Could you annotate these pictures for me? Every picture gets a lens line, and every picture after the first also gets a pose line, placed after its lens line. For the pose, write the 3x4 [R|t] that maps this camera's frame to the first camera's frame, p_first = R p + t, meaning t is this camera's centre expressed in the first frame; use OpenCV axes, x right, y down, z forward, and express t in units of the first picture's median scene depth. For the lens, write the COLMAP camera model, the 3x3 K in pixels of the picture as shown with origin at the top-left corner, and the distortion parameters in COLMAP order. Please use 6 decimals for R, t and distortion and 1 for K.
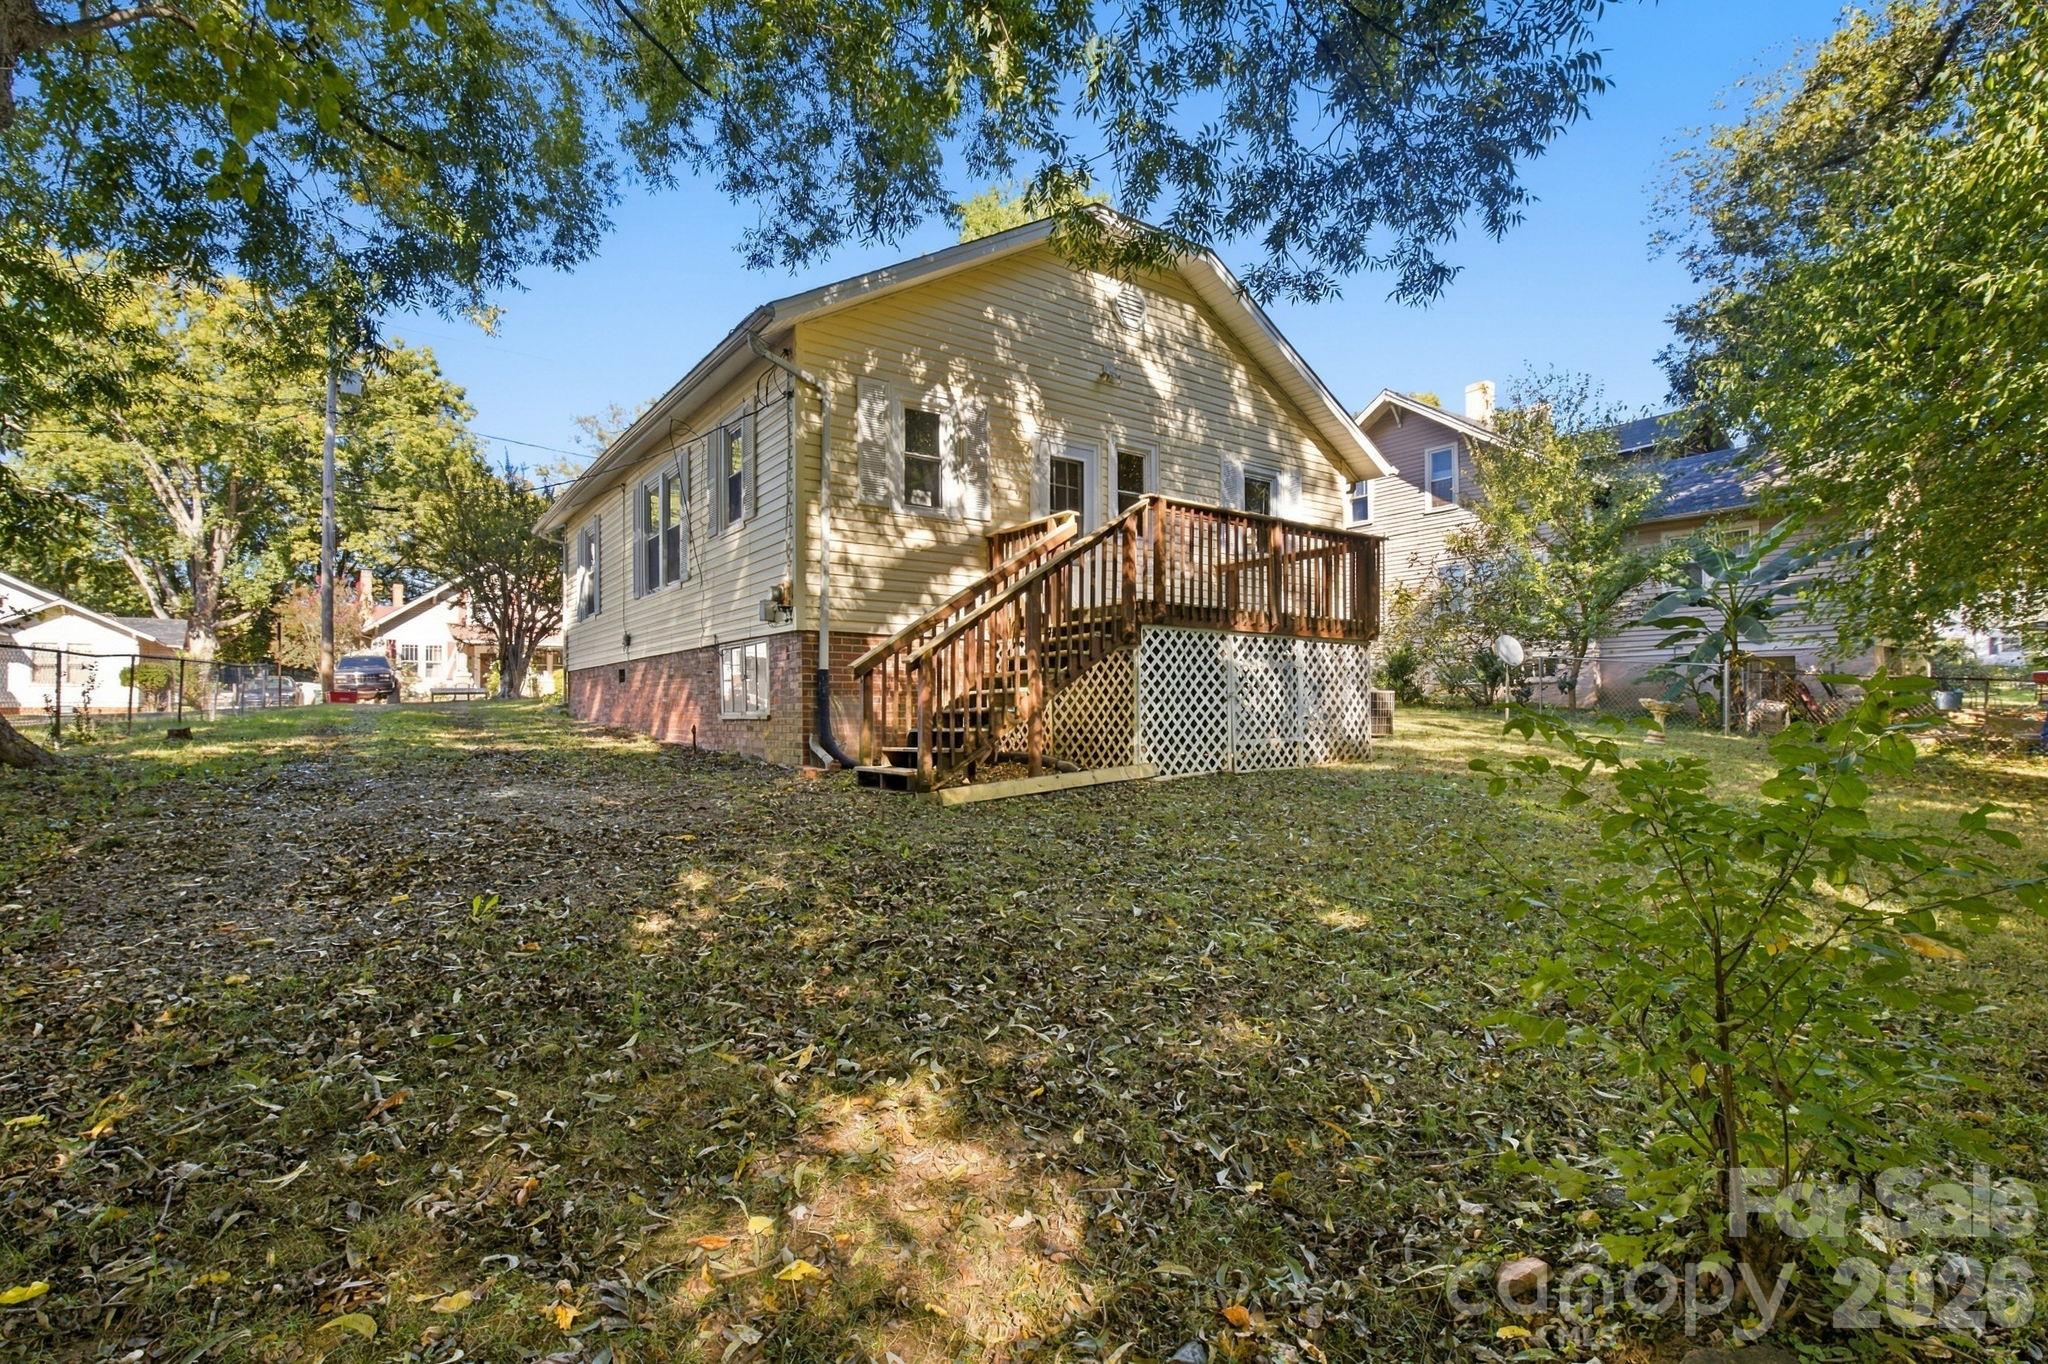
lens RADIAL K [[963.0, 0, 1024.0], [0, 963.0, 682.0], [0, 0, 1]] dist [0.001180, 0.000240]
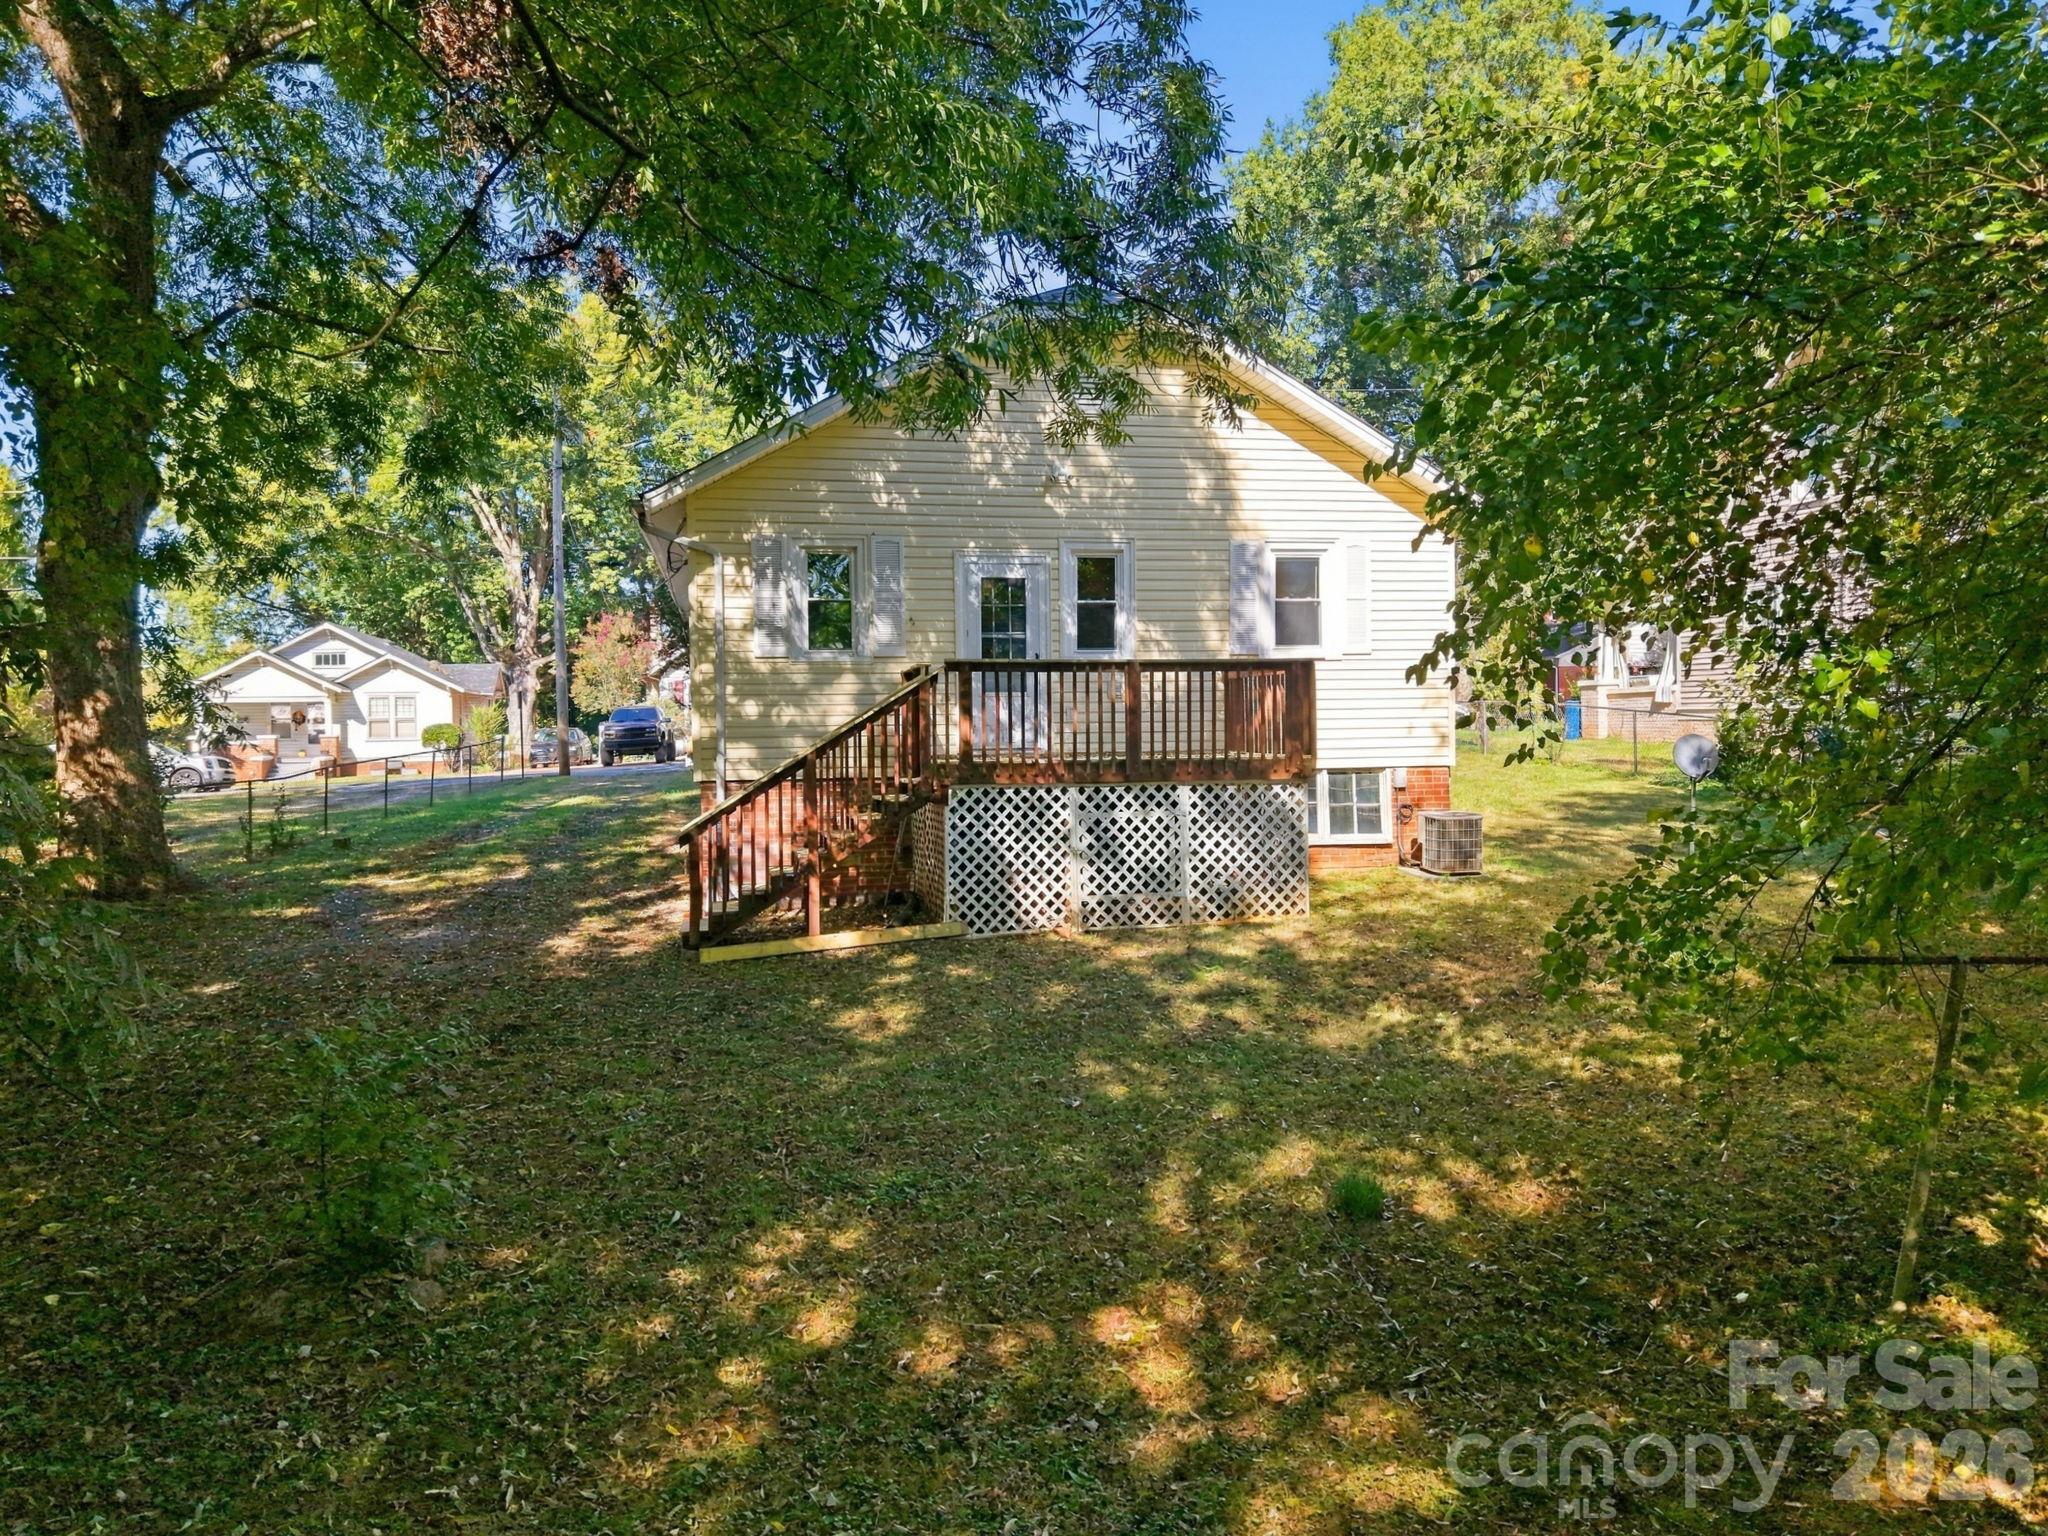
lens RADIAL K [[1461.8, 0, 1025.0], [0, 1461.8, 730.7], [0, 0, 1]] dist [0.030083, 0.000940]
pose [[0.908440, -0.006577, -0.417963, 0.730098], [0.023471, 0.999101, 0.035292, -0.147406], [0.417355, -0.041870, 0.907778, -0.320246]]
